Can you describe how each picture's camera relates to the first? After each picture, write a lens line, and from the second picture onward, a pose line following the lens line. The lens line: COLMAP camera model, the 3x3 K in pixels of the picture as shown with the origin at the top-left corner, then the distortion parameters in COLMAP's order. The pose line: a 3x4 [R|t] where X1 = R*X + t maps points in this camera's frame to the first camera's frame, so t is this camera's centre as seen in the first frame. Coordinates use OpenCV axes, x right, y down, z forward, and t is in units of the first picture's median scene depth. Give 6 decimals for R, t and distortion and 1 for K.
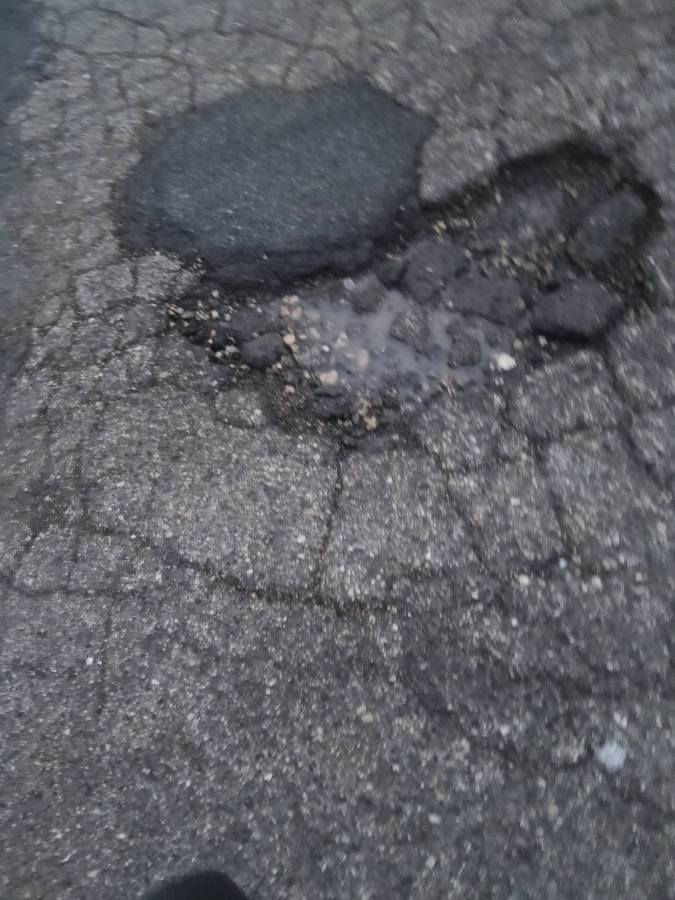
lens RADIAL K [[628.7, 0, 337.5], [0, 628.7, 450.0], [0, 0, 1]] dist [-0.004636, -0.003917]
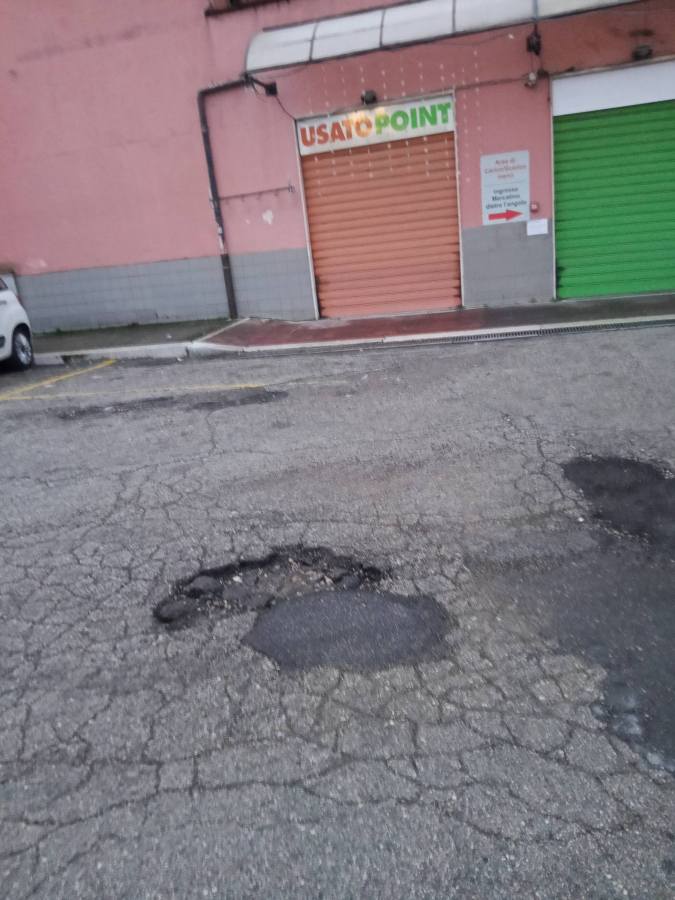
lens RADIAL K [[628.7, 0, 337.5], [0, 628.7, 450.0], [0, 0, 1]] dist [-0.004636, -0.003917]
pose [[-0.944846, 0.323875, 0.048697, -0.341127], [0.084098, 0.096217, 0.991801, -2.254605], [0.316534, 0.941195, -0.118148, 0.808490]]
